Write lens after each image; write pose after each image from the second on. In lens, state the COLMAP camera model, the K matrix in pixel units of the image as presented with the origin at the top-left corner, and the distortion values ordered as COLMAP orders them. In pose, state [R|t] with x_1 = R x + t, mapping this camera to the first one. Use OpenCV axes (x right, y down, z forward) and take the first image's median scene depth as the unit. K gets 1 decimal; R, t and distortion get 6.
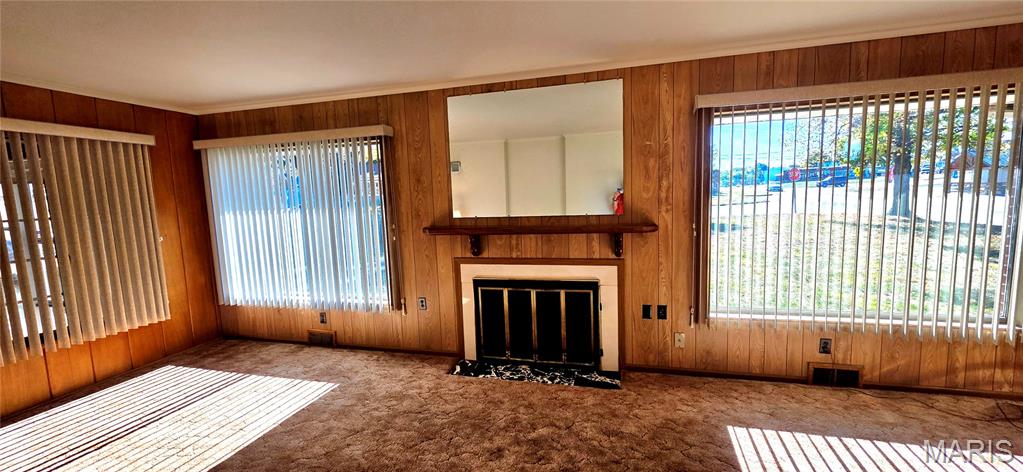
lens RADIAL K [[409.6, 0, 505.2], [0, 409.6, 240.6], [0, 0, 1]] dist [-0.001759, 0.002079]
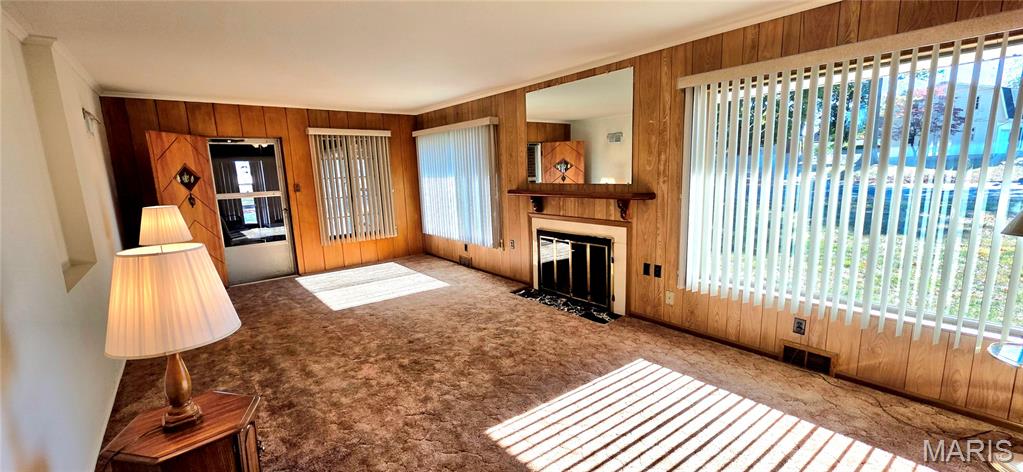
lens RADIAL K [[409.6, 0, 504.3], [0, 409.6, 241.9], [0, 0, 1]] dist [-0.001759, 0.002079]
pose [[0.807107, 0.111601, -0.579762, 0.677106], [-0.059774, 0.992373, 0.107813, -0.004108], [0.587372, -0.052362, 0.807622, -0.168684]]
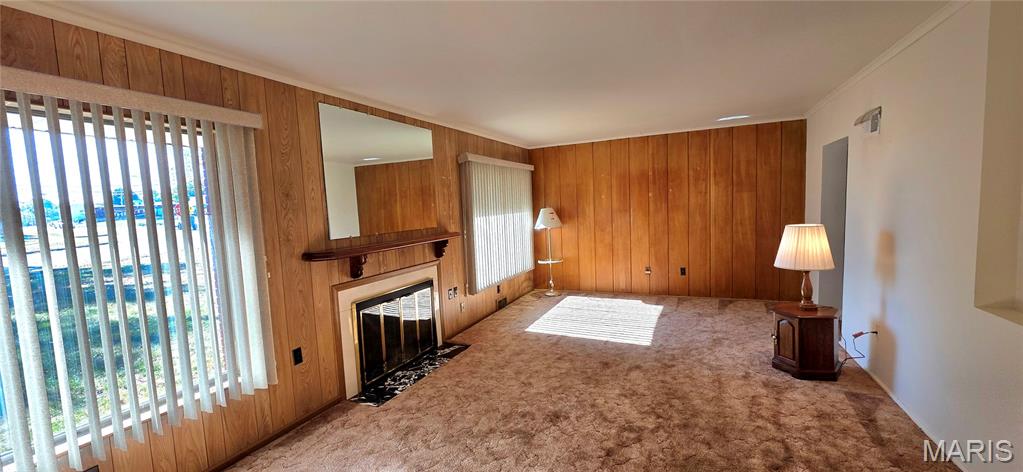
lens RADIAL K [[409.6, 0, 508.3], [0, 409.6, 238.9], [0, 0, 1]] dist [-0.001759, 0.002079]
pose [[0.160925, -0.054930, 0.985437, -1.008602], [0.151980, 0.987921, 0.030250, -0.028447], [-0.975195, 0.144899, 0.167330, 0.529093]]
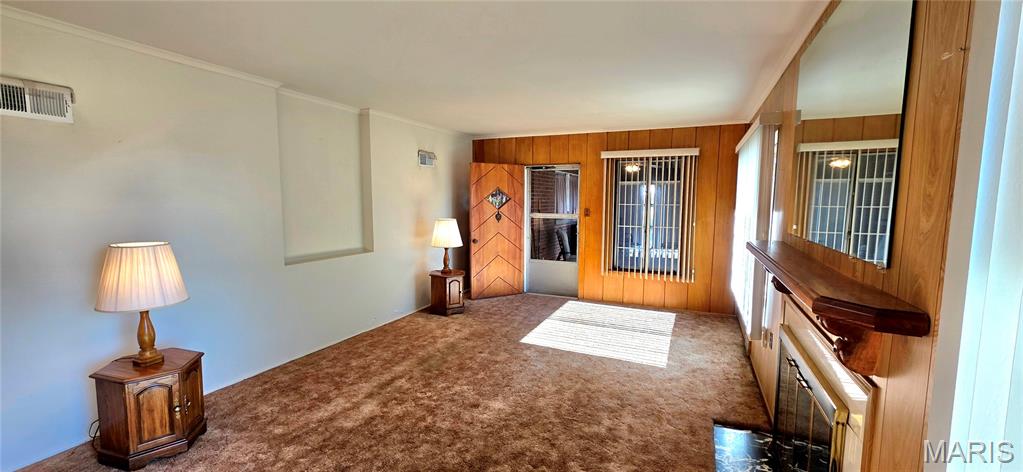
lens RADIAL K [[409.6, 0, 507.9], [0, 409.6, 236.7], [0, 0, 1]] dist [-0.001759, 0.002079]
pose [[-0.159069, 0.130330, -0.978627, 0.694829], [-0.107679, 0.983044, 0.148421, -0.113800], [0.981378, 0.128987, -0.142338, 0.693351]]
